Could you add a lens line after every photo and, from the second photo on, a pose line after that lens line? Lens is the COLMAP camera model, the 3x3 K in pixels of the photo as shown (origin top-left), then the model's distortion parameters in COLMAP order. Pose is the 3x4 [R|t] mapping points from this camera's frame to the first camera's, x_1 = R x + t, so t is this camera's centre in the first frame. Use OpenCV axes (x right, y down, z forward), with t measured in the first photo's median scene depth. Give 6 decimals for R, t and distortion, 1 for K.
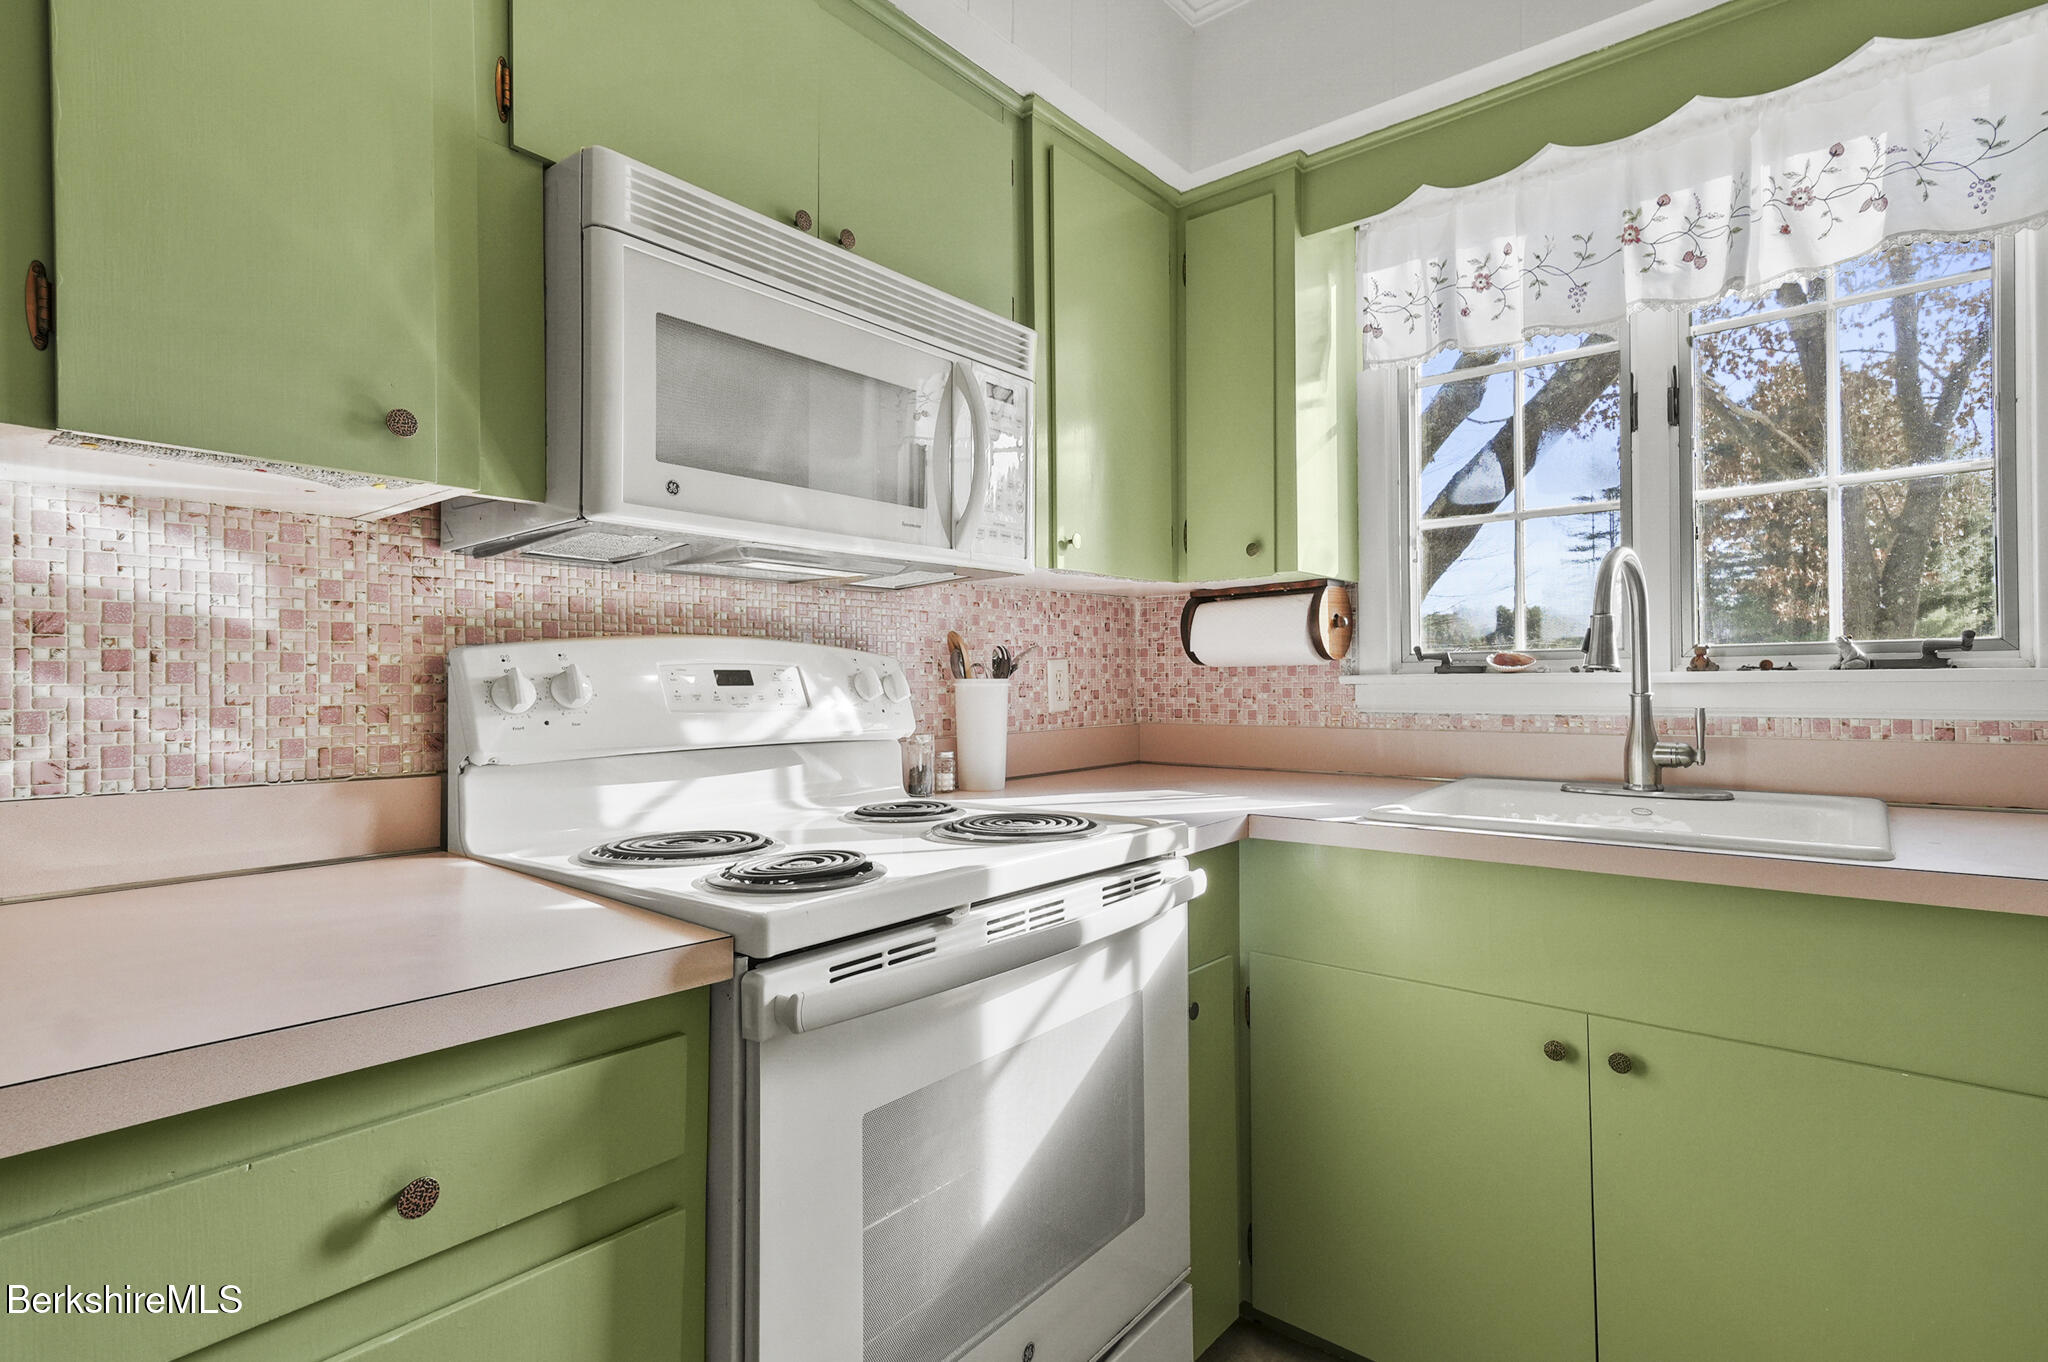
lens RADIAL K [[1012.0, 0, 1012.0], [0, 1012.0, 675.8], [0, 0, 1]] dist [0.001617, 0.024037]
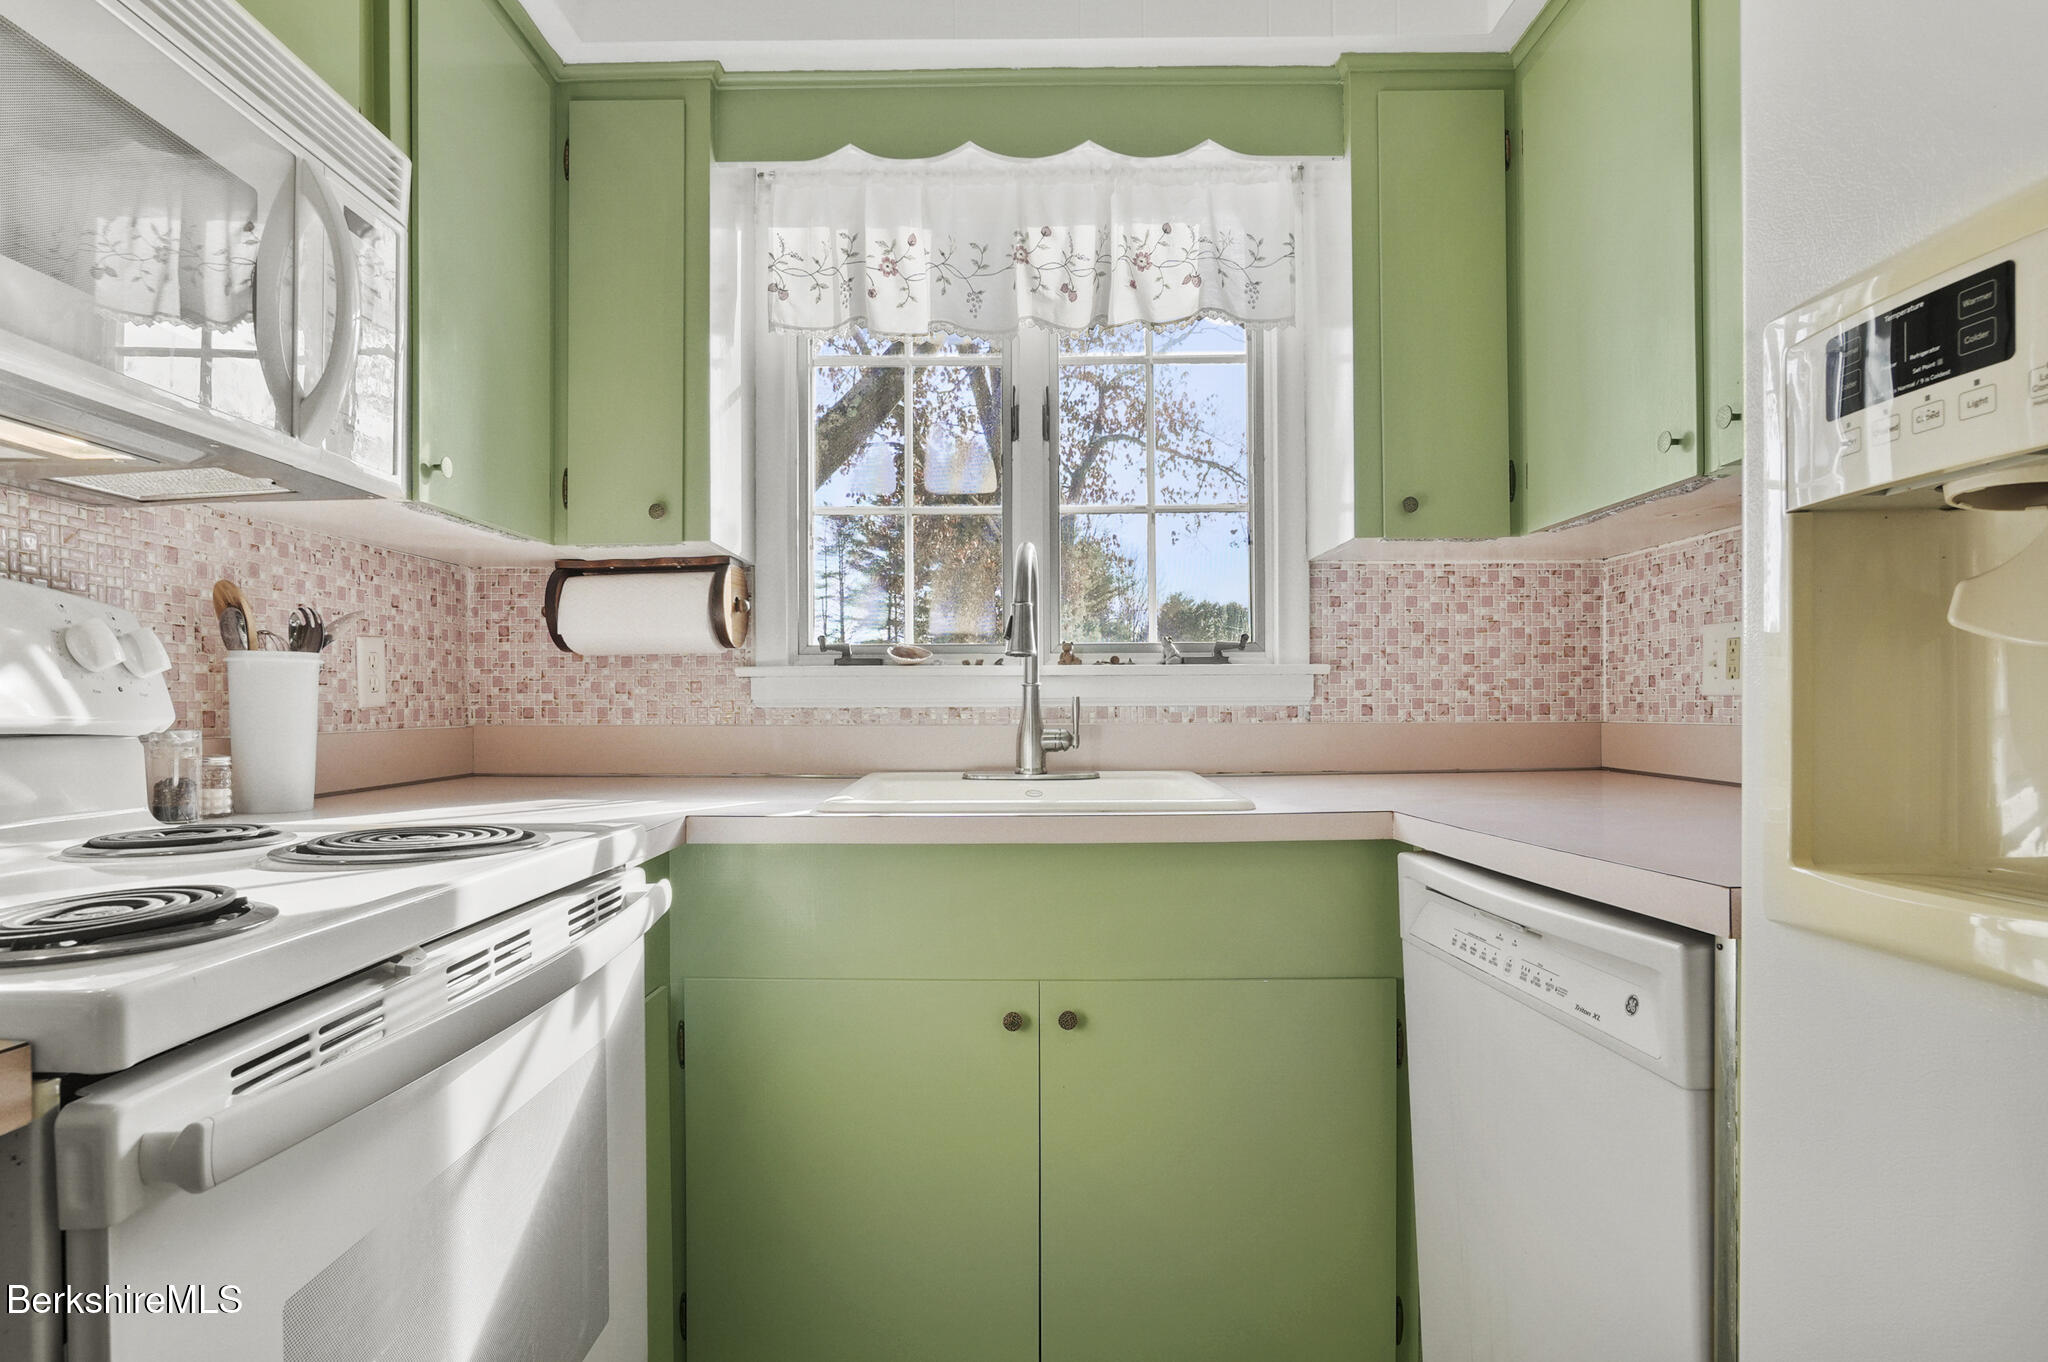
lens RADIAL K [[1082.7, 0, 1017.2], [0, 1082.7, 714.3], [0, 0, 1]] dist [-0.029920, 0.023283]
pose [[0.780992, -0.000464, 0.624540, -0.096949], [-0.009634, 0.999872, 0.012790, 0.032553], [-0.624466, -0.016006, 0.780888, 0.109105]]
